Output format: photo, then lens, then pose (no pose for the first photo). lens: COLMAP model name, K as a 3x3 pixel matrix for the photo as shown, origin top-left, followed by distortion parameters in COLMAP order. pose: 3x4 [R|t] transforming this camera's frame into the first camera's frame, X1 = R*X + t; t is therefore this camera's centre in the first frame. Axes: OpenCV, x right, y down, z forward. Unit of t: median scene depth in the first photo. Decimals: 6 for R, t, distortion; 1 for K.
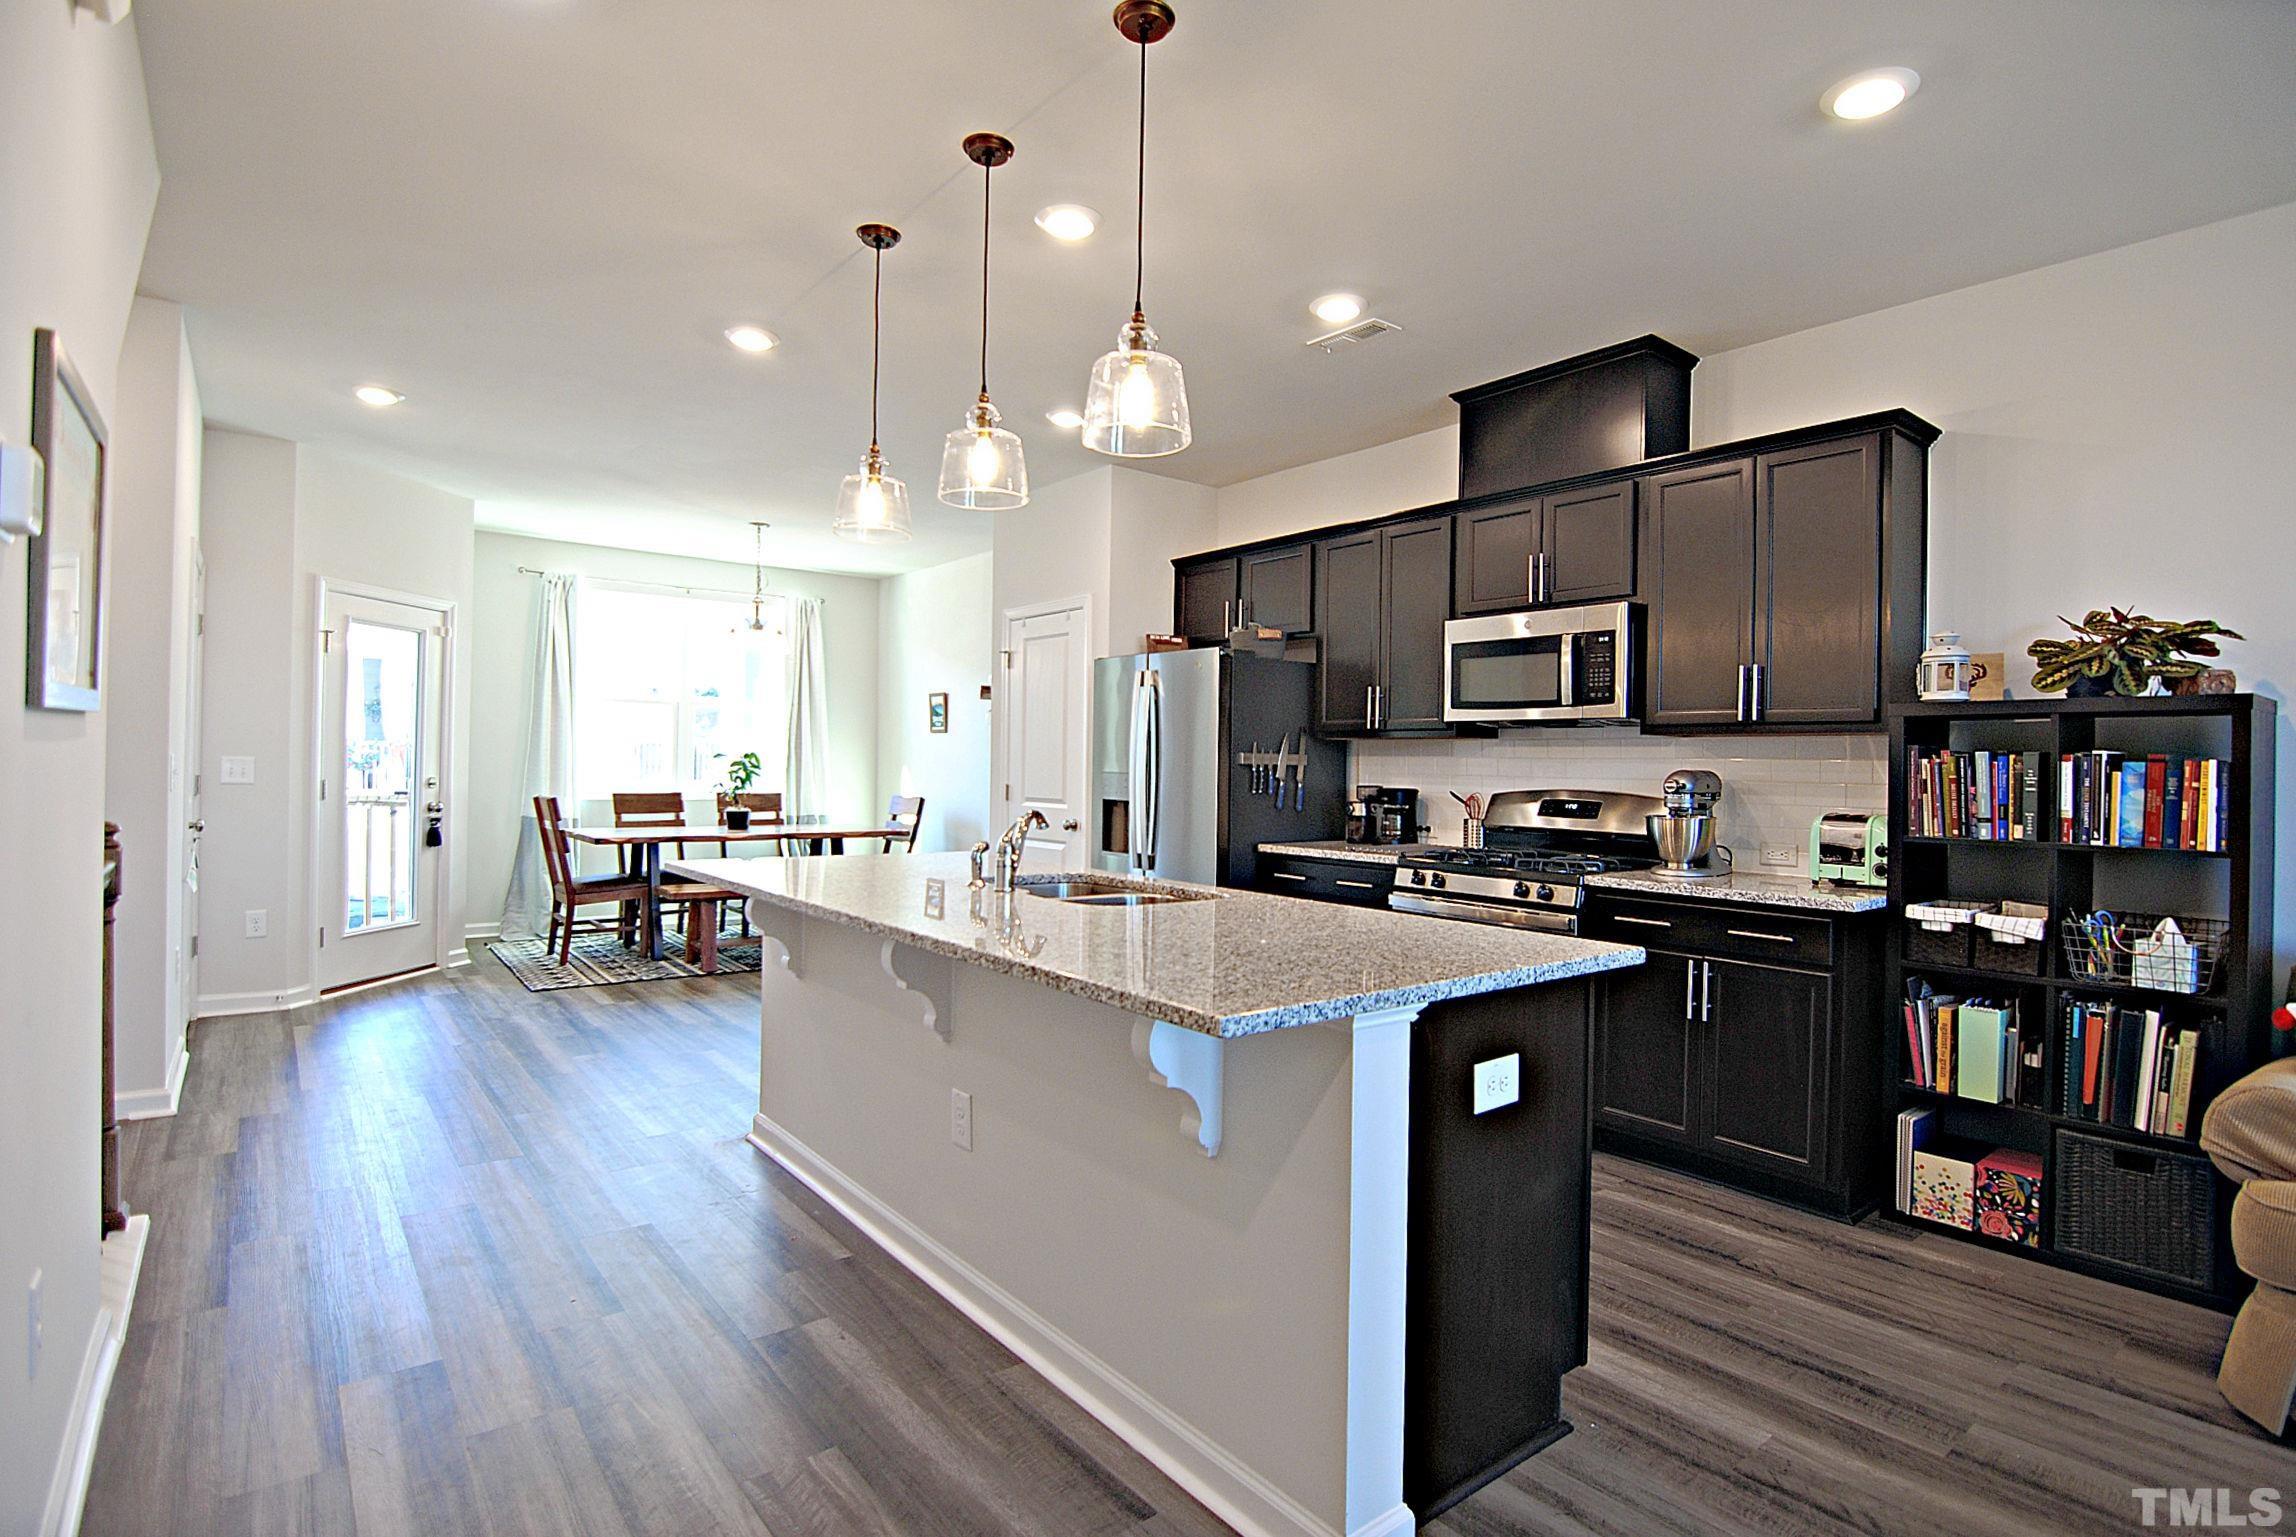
lens RADIAL K [[1133.5, 0, 1152.7], [0, 1133.5, 772.6], [0, 0, 1]] dist [0.000681, -0.013802]
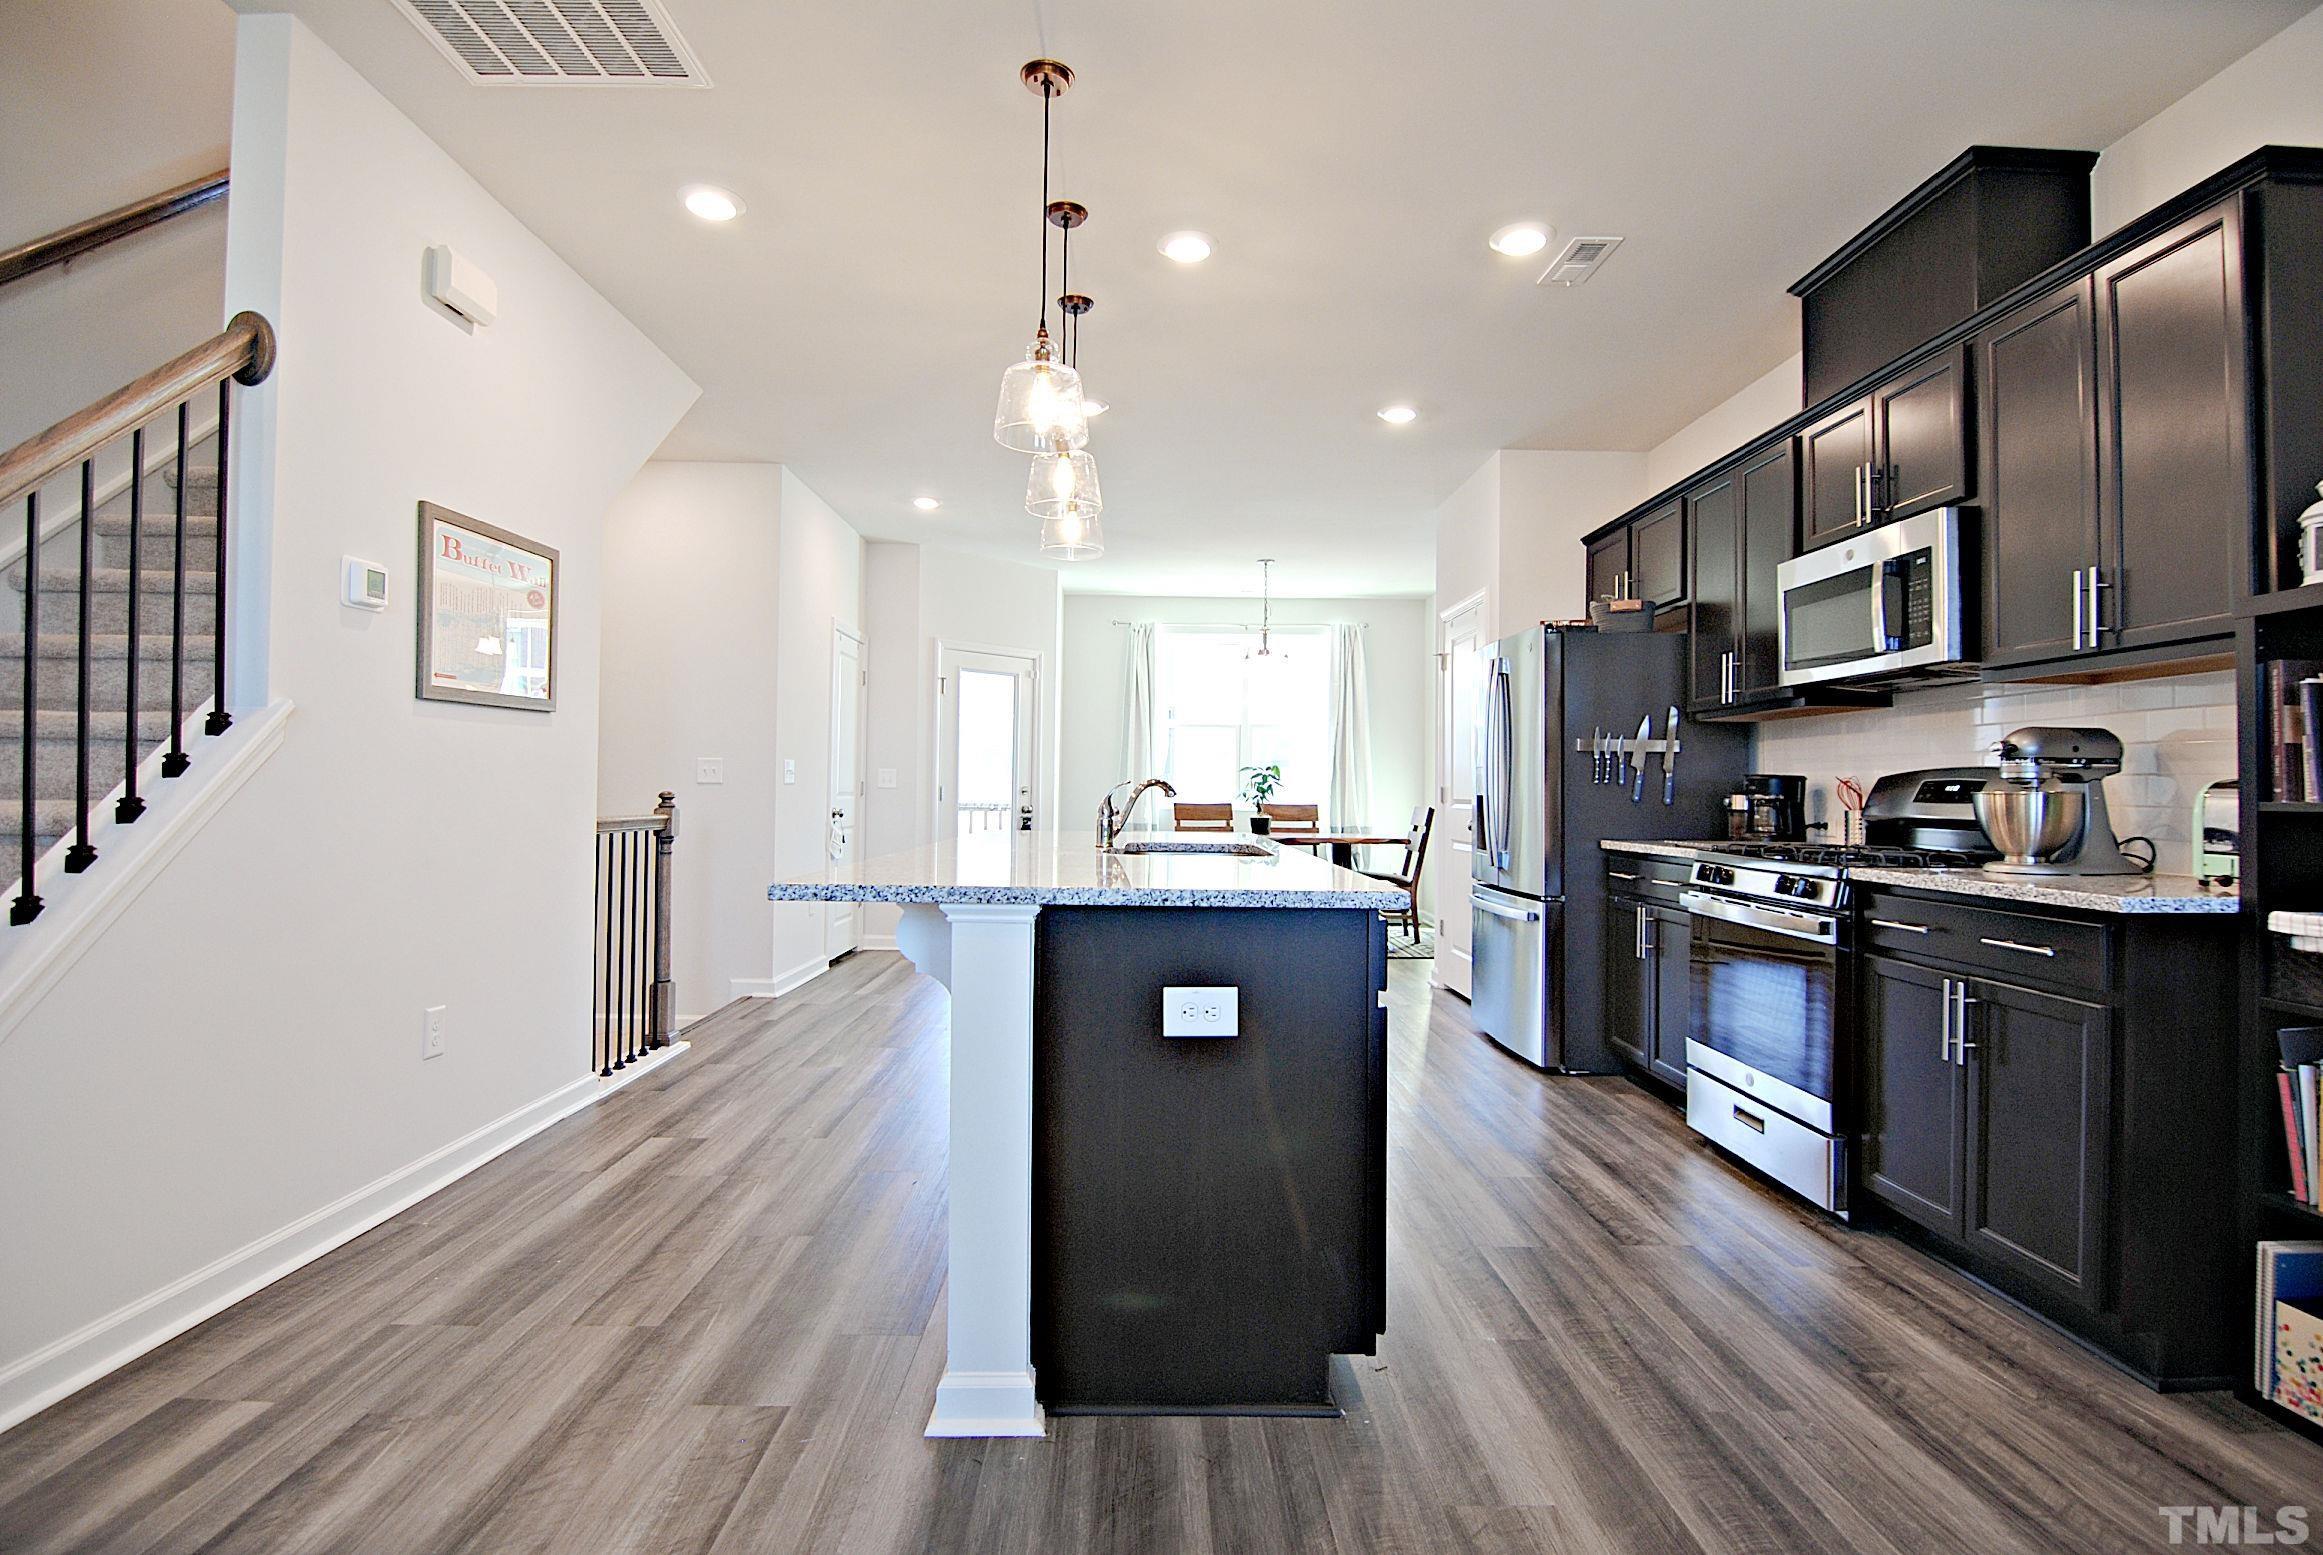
lens RADIAL K [[1134.7, 0, 1161.5], [0, 1134.7, 777.5], [0, 0, 1]] dist [-0.005663, -0.008347]
pose [[0.793333, -0.015648, -0.608586, 0.454674], [-0.002506, 0.999577, -0.028967, 0.050494], [0.608782, 0.024506, 0.792959, 0.096692]]
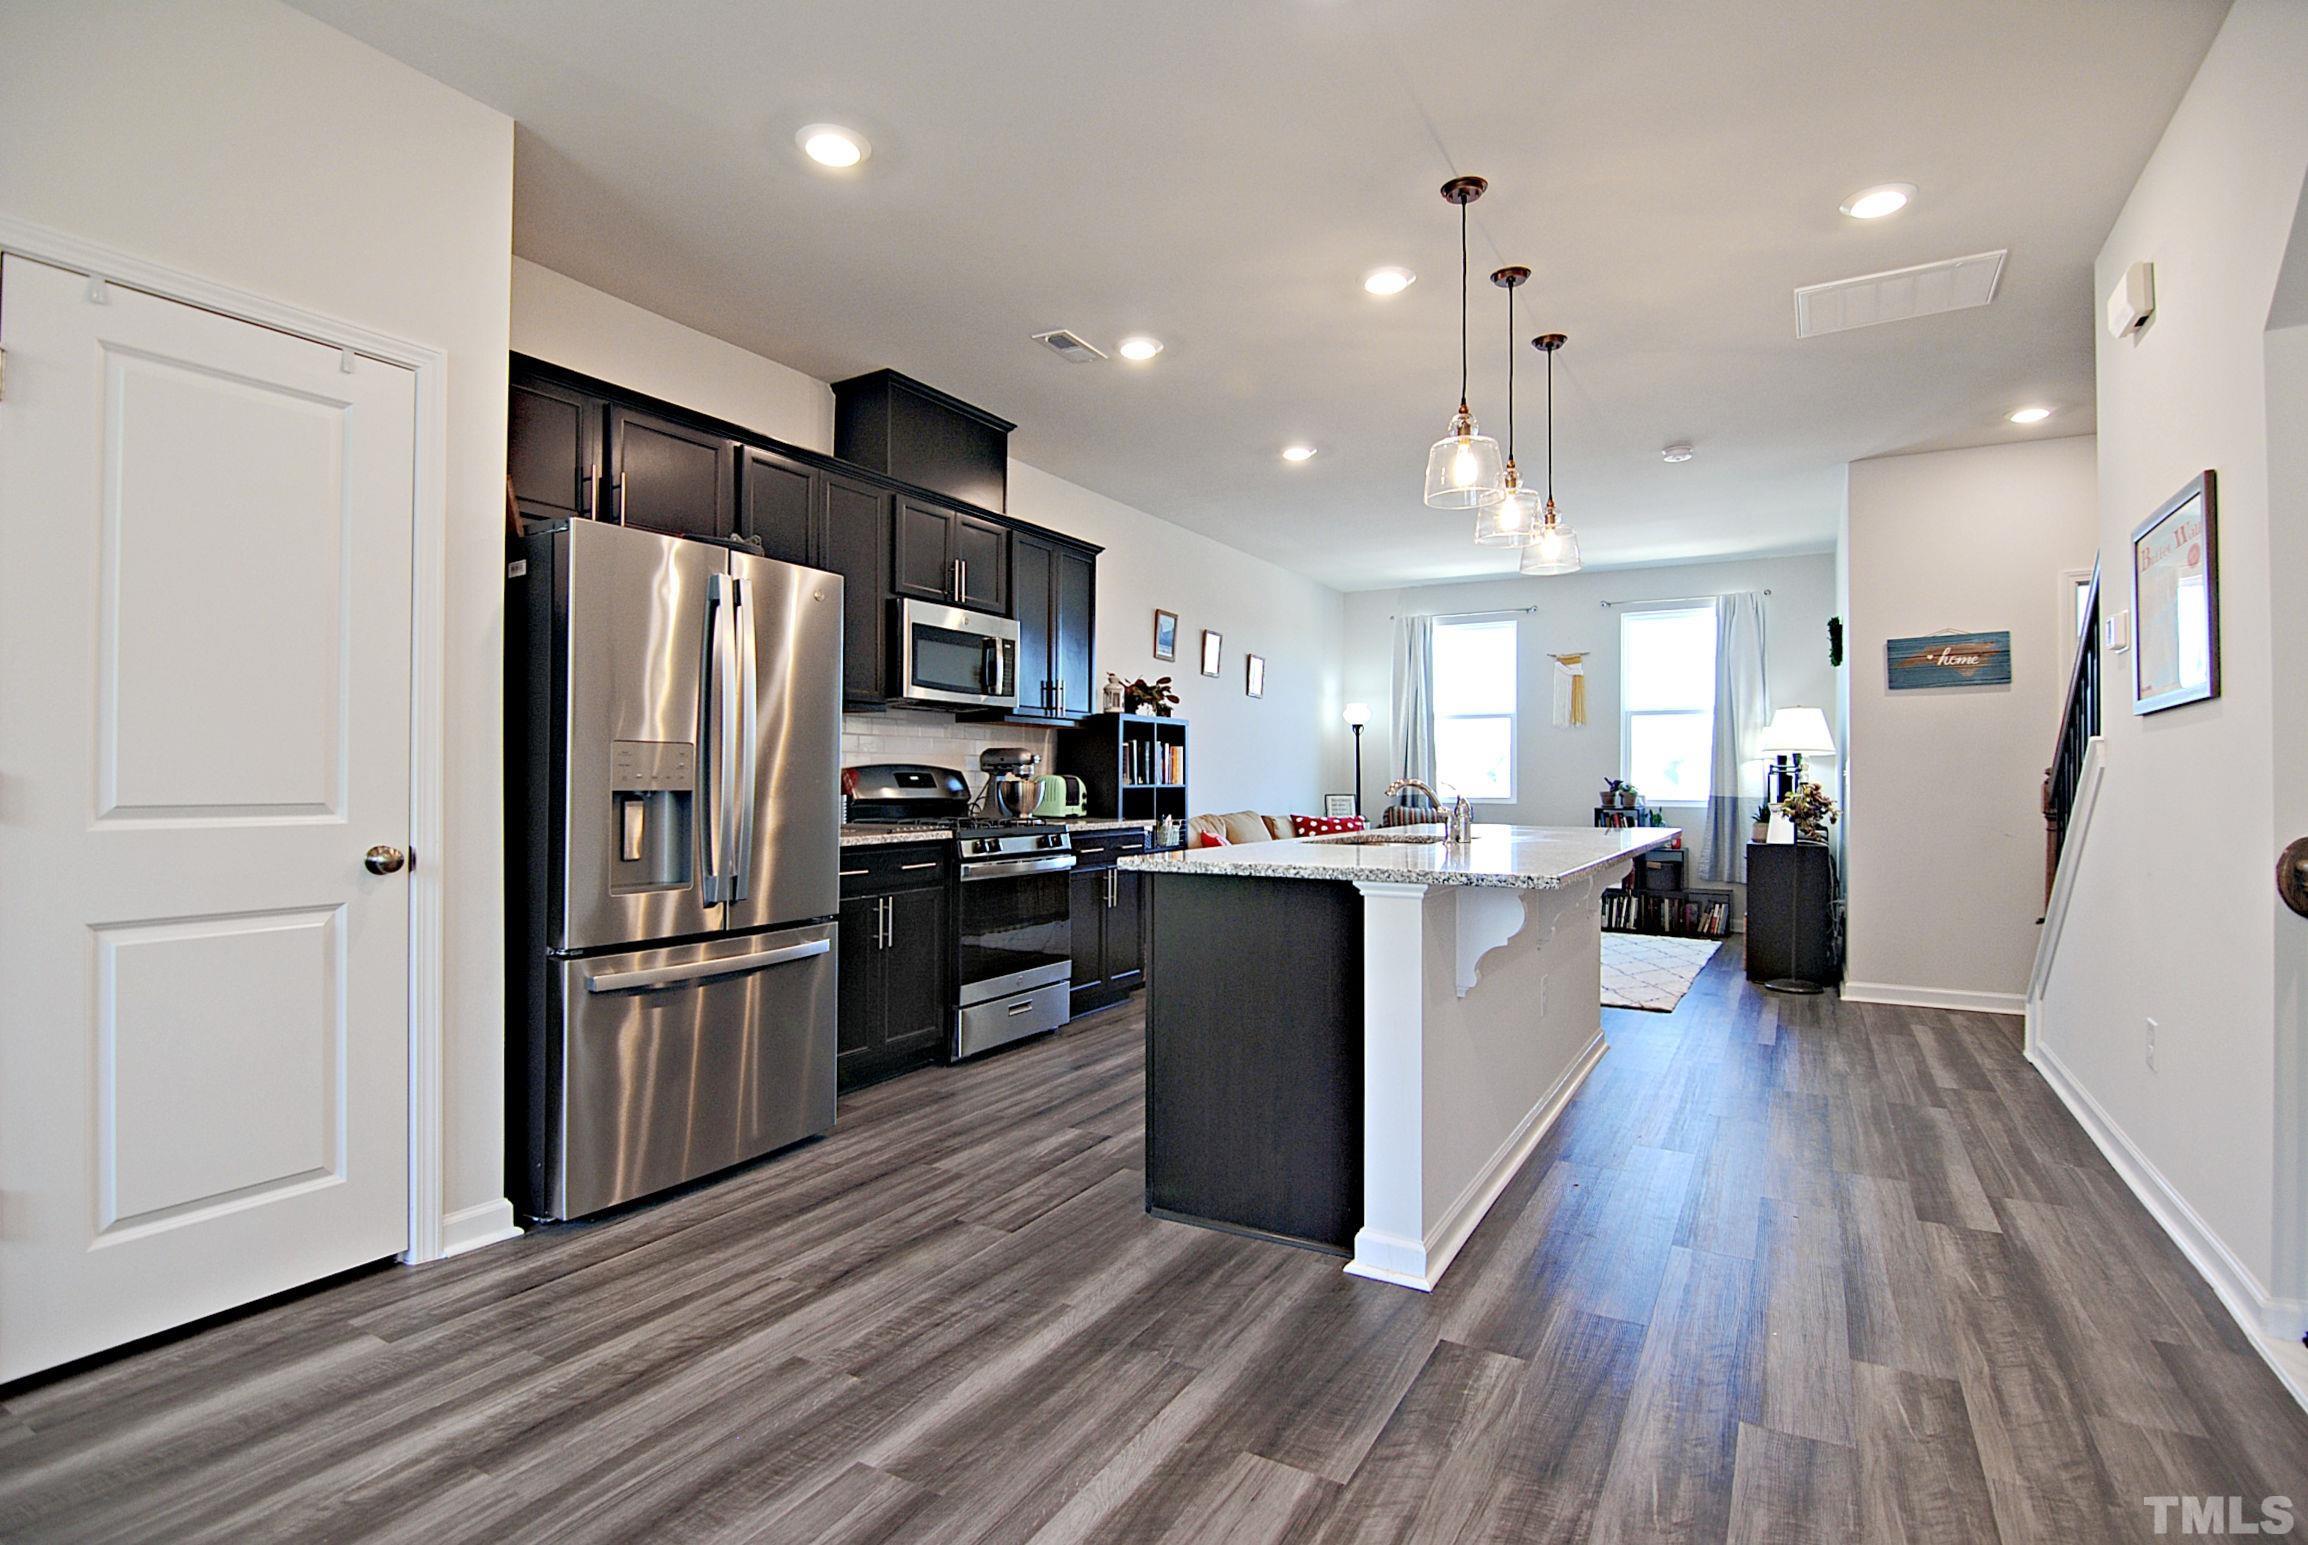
lens RADIAL K [[1127.3, 0, 1154.0], [0, 1127.3, 772.5], [0, 0, 1]] dist [-0.005663, -0.008347]
pose [[-0.365254, -0.012784, 0.930820, -0.868285], [-0.002340, 0.999915, 0.012814, 0.010066], [-0.930905, 0.002502, -0.365253, 1.322242]]
